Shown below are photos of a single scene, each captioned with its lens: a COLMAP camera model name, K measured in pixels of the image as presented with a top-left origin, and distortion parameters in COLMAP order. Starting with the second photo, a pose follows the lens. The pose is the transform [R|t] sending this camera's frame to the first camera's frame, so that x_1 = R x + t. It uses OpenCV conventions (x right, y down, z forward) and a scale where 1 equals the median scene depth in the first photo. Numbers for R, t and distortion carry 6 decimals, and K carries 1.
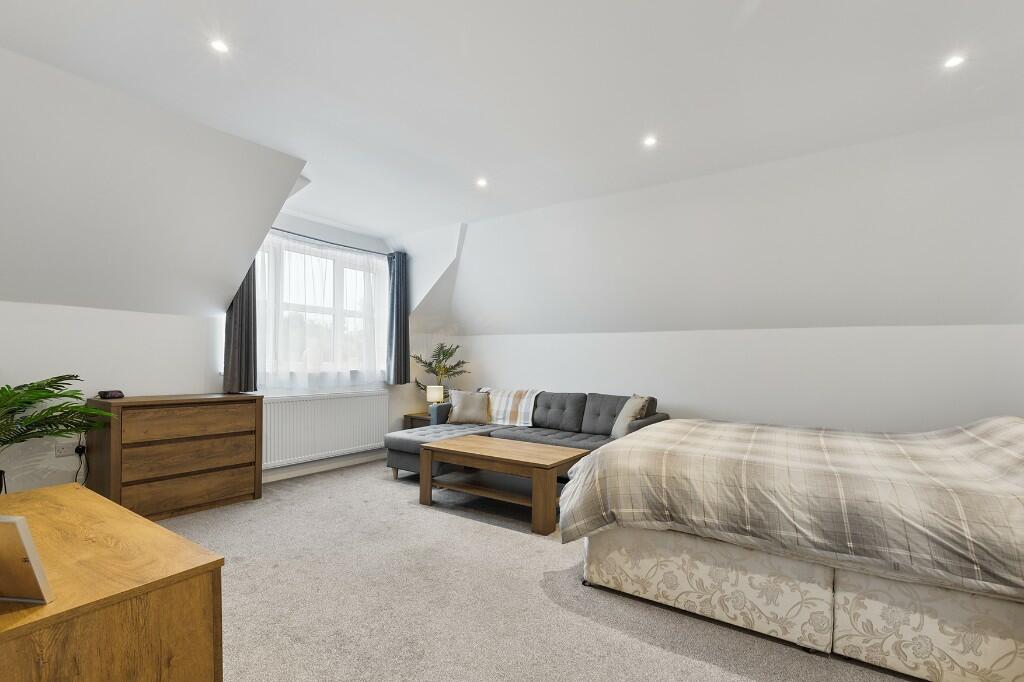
lens RADIAL K [[465.9, 0, 511.5], [0, 465.9, 358.5], [0, 0, 1]] dist [0.000862, 0.000147]
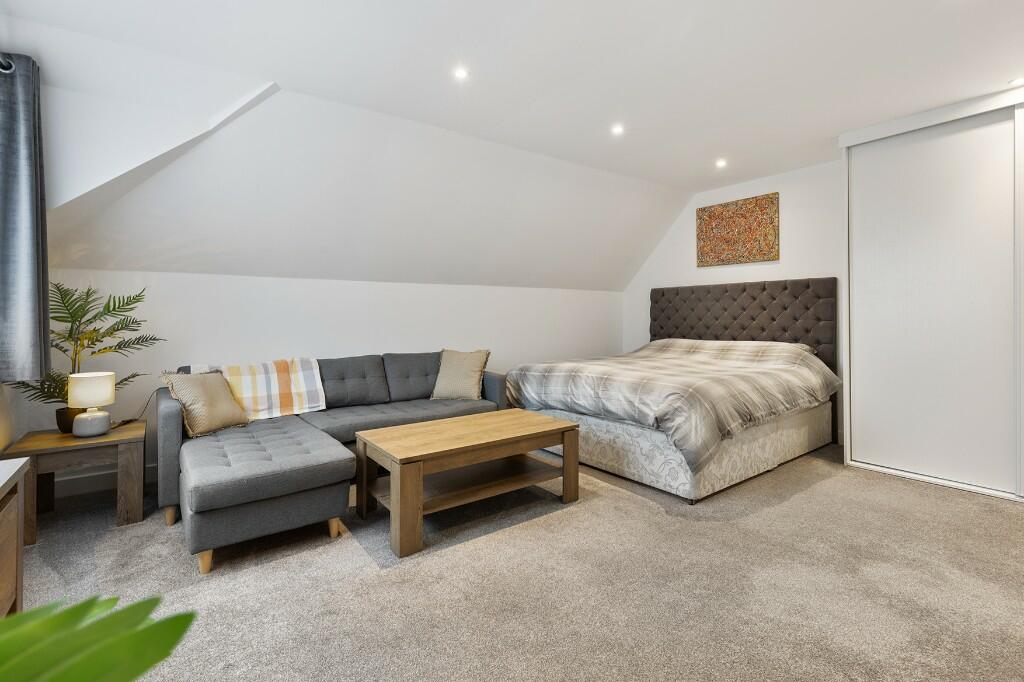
lens RADIAL K [[464.6, 0, 512.0], [0, 464.6, 306.6], [0, 0, 1]] dist [0.001472, 0.000049]
pose [[0.335418, 0.004995, 0.942056, -0.539626], [0.004833, 0.999964, -0.007023, -0.003719], [-0.942057, 0.006909, 0.335382, 0.506065]]
